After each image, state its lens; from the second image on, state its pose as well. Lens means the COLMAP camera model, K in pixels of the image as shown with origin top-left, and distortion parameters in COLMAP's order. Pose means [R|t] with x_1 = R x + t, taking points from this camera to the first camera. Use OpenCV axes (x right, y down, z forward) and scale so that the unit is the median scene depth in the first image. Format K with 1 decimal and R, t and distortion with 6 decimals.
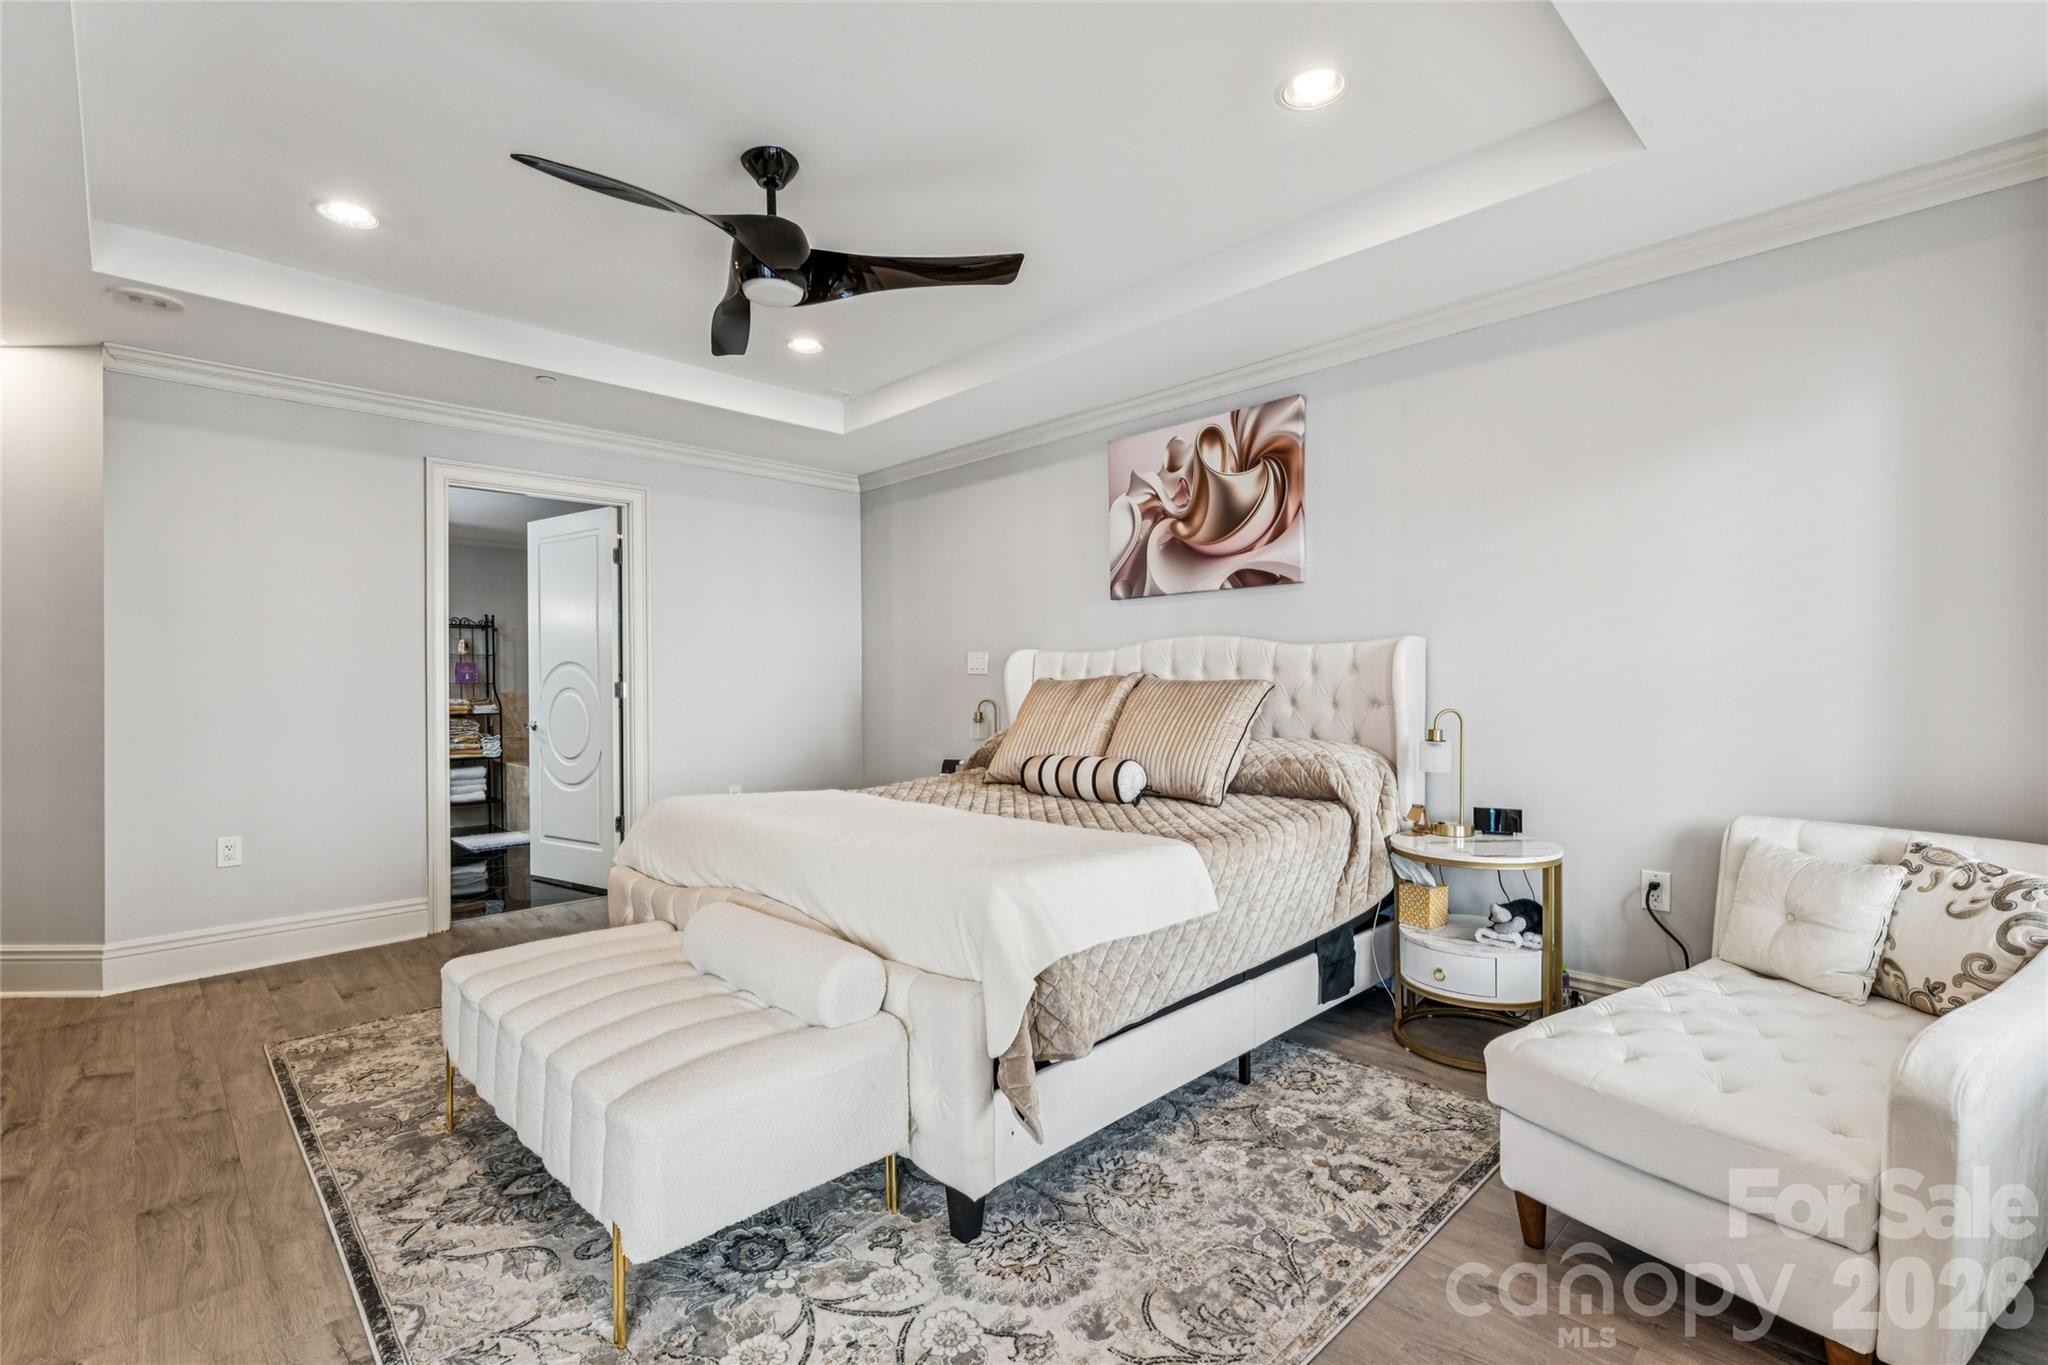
lens RADIAL K [[929.5, 0, 1024.0], [0, 929.5, 682.5], [0, 0, 1]] dist [0.000523, 0.000054]
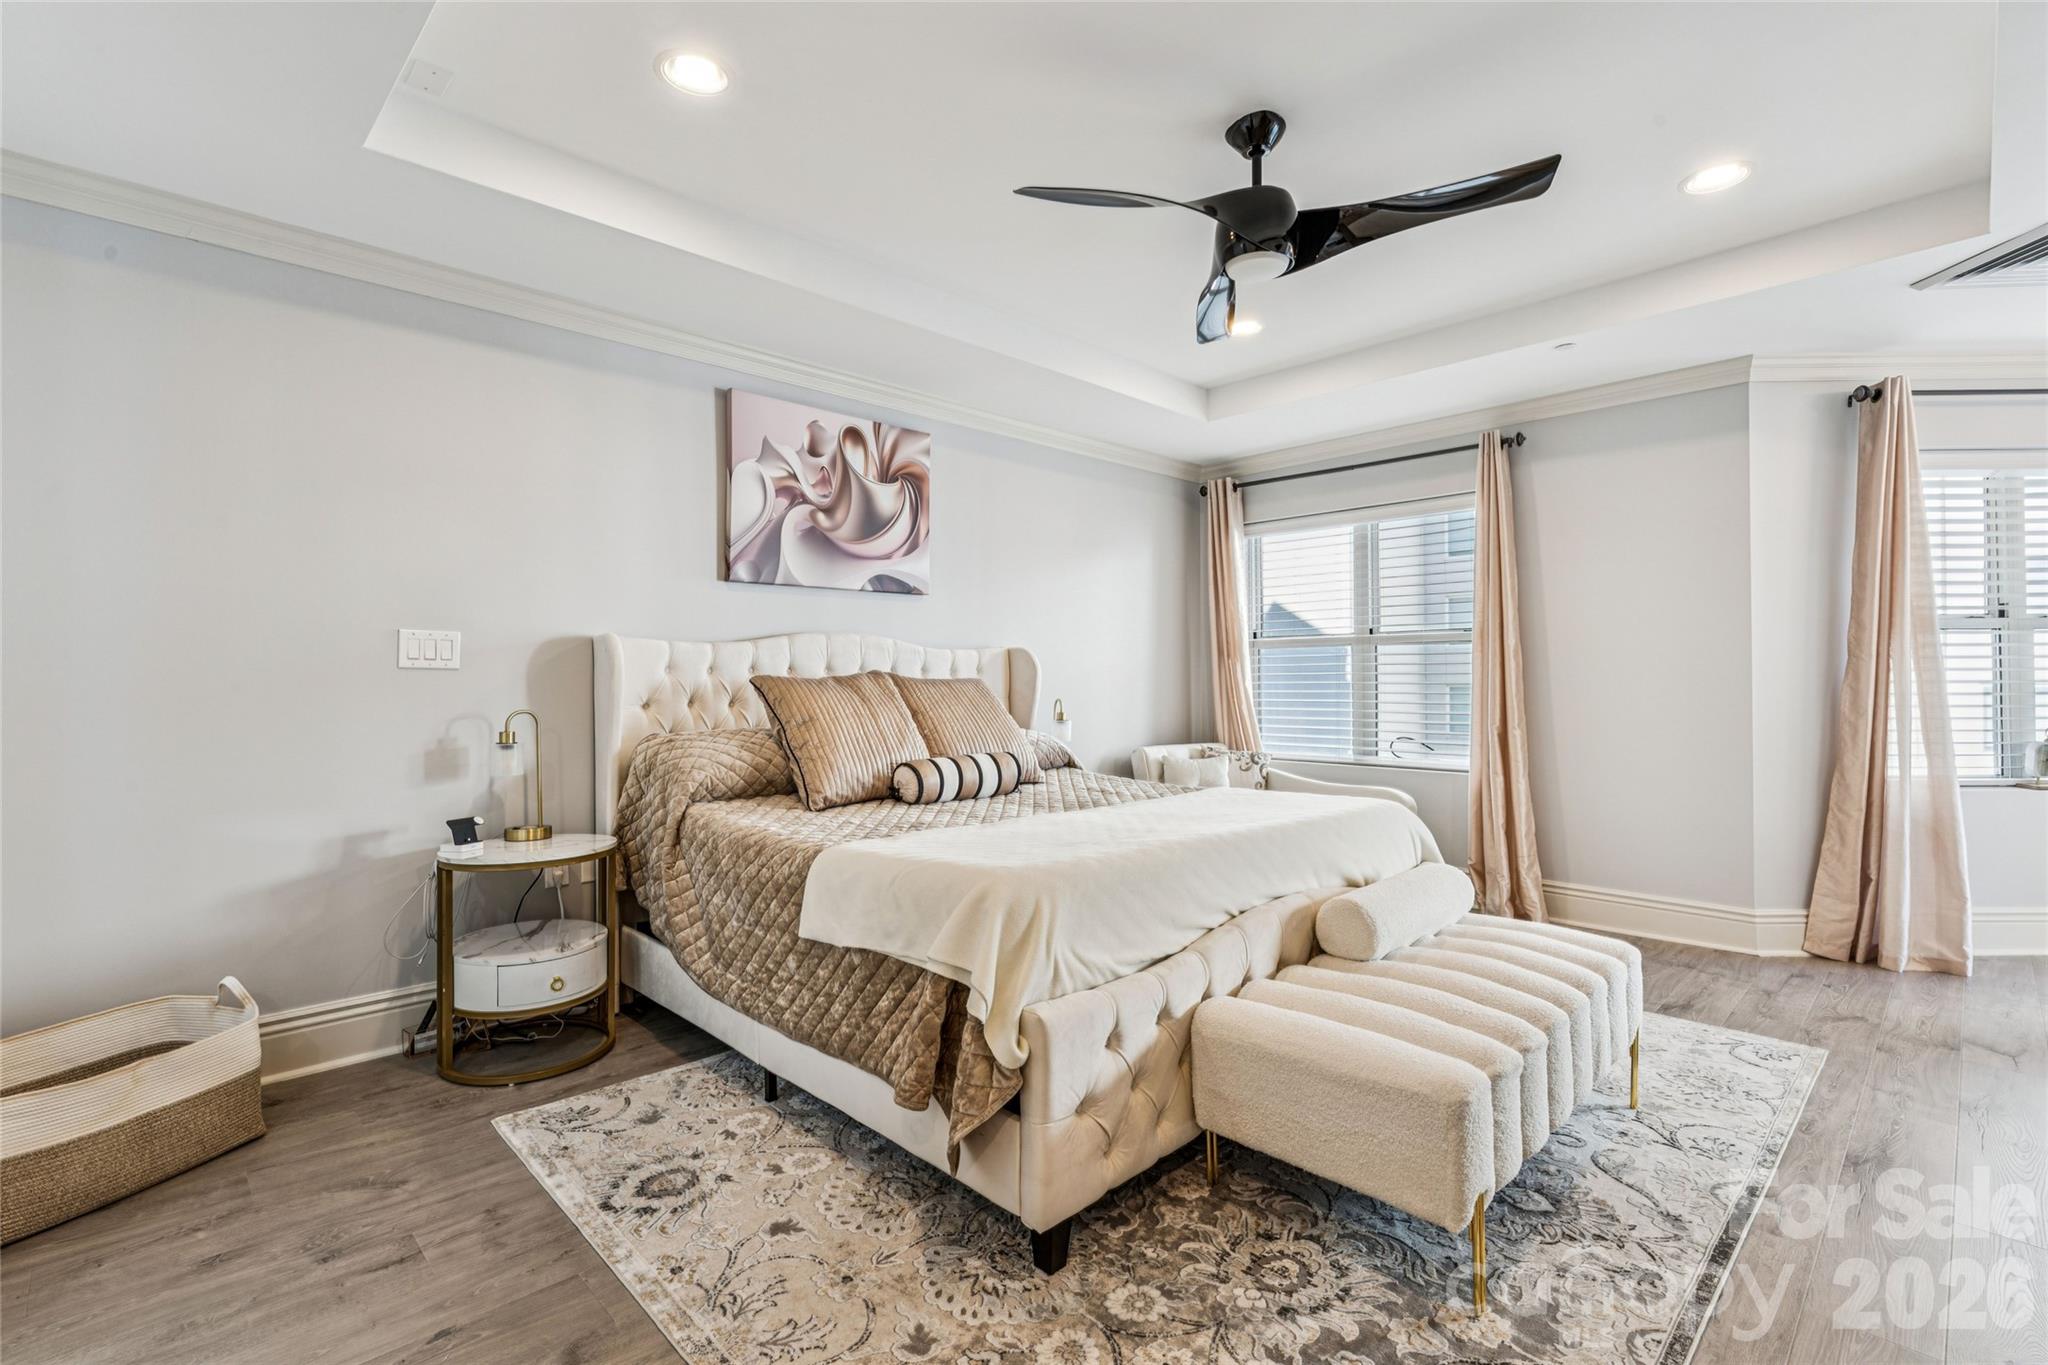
lens RADIAL K [[929.5, 0, 1024.0], [0, 929.5, 682.5], [0, 0, 1]] dist [0.000523, 0.000054]
pose [[-0.002667, 0.000919, 0.999996, -0.818090], [0.004480, 0.999990, -0.000907, 0.002927], [-0.999986, 0.004478, -0.002671, 0.834690]]
